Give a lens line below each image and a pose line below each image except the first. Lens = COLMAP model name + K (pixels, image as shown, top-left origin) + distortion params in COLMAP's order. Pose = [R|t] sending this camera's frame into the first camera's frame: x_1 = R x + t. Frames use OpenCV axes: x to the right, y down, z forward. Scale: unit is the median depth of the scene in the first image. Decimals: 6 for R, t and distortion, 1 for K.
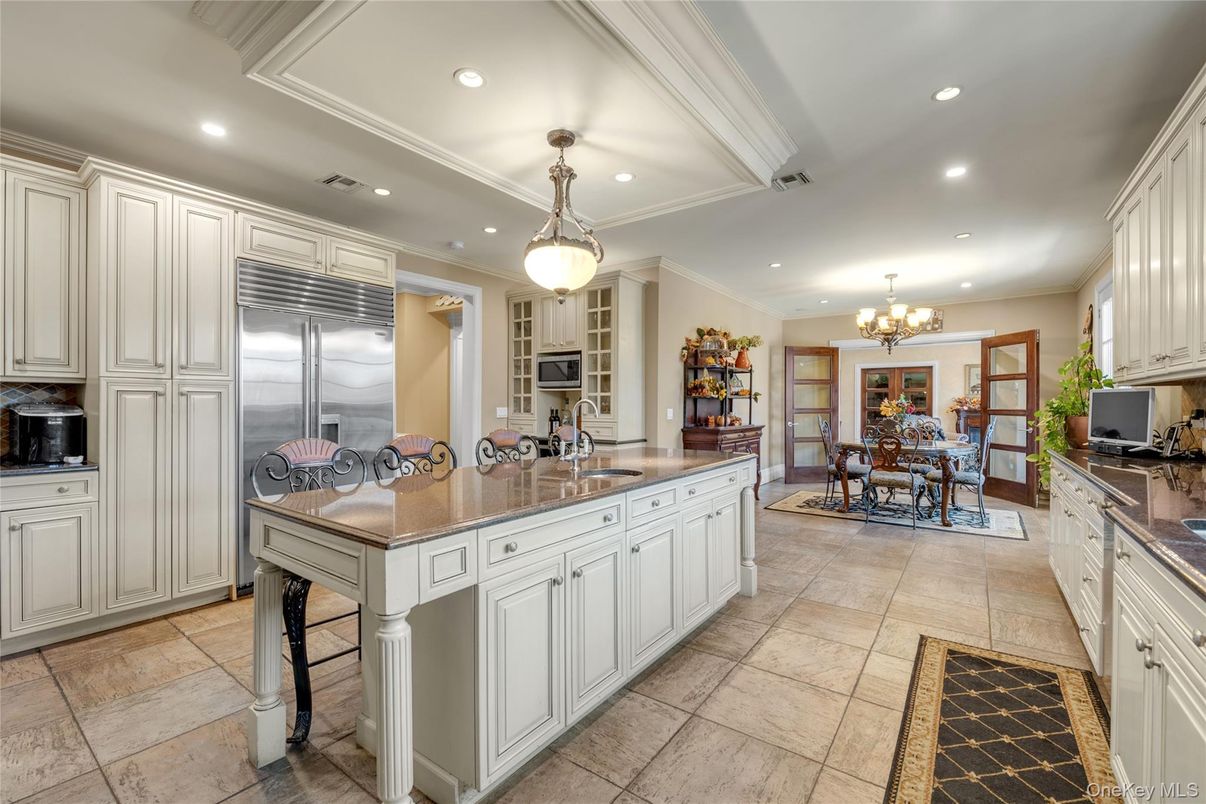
lens RADIAL K [[510.8, 0, 603.0], [0, 510.8, 402.0], [0, 0, 1]] dist [-0.003431, -0.000281]
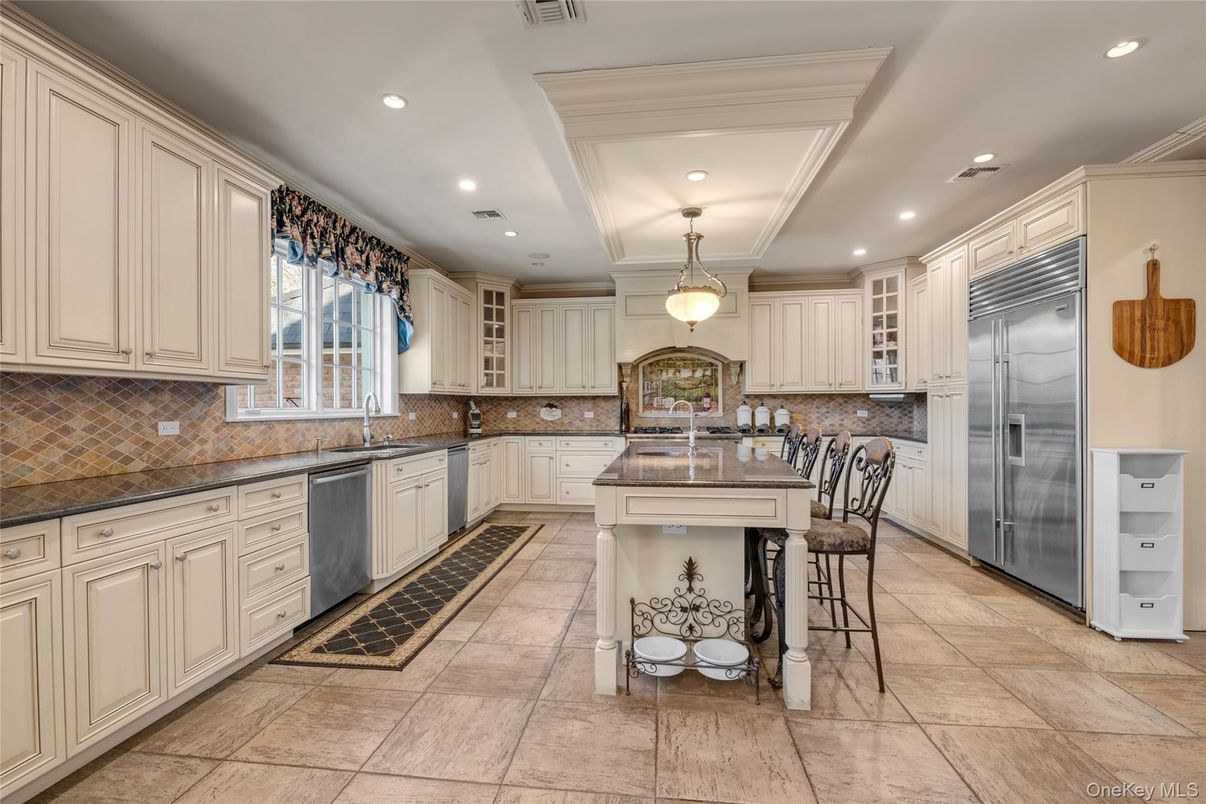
lens RADIAL K [[530.3, 0, 599.3], [0, 530.3, 402.2], [0, 0, 1]] dist [-0.001299, -0.000237]
pose [[-0.874884, -0.000257, -0.484332, 0.787643], [0.003712, 0.999967, -0.007236, 0.009000], [0.484318, -0.008129, -0.874854, 2.013716]]
